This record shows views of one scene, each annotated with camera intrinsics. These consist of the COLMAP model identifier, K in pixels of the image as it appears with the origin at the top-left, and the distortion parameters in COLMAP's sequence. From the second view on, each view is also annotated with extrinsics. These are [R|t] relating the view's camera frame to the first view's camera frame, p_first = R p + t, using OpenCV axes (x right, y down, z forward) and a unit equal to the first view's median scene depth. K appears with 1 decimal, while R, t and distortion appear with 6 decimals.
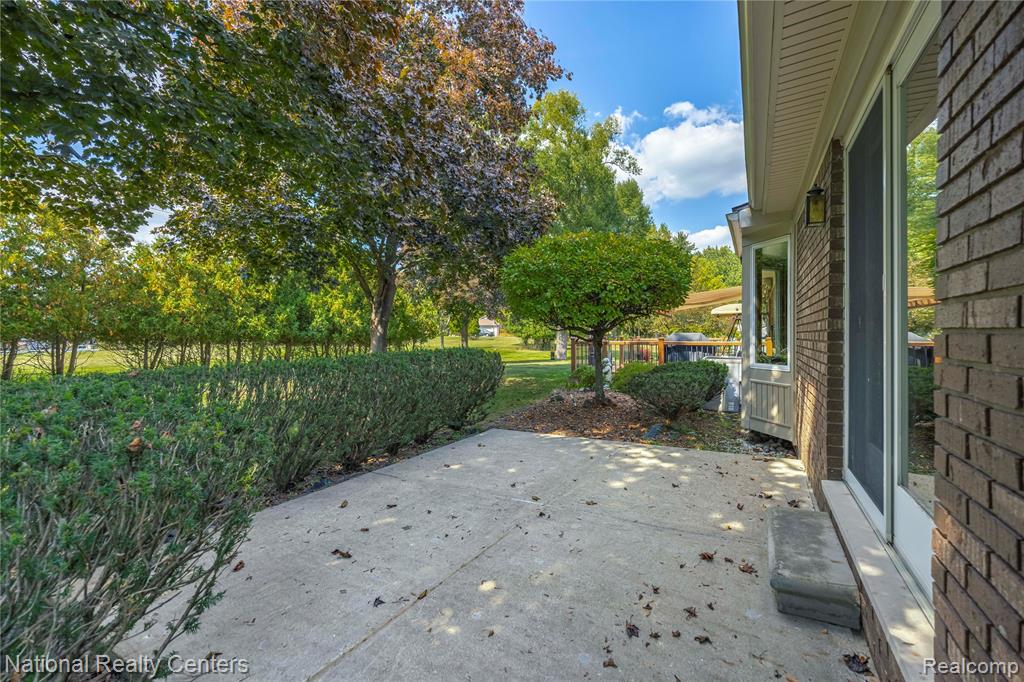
lens RADIAL K [[446.0, 0, 508.6], [0, 446.0, 339.3], [0, 0, 1]] dist [-0.004000, -0.000096]
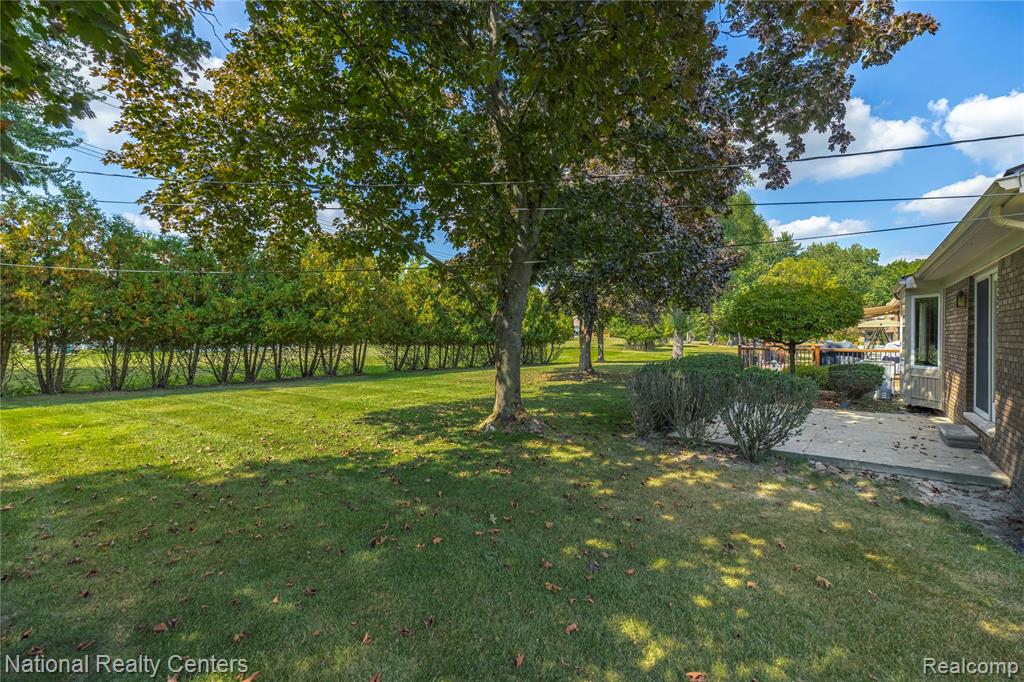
lens RADIAL K [[446.0, 0, 515.4], [0, 446.0, 338.4], [0, 0, 1]] dist [-0.004000, -0.000096]
pose [[0.987695, 0.004777, -0.156318, -0.638312], [-0.004777, 0.999989, 0.000378, -0.040221], [0.156318, 0.000373, 0.987707, -0.849047]]
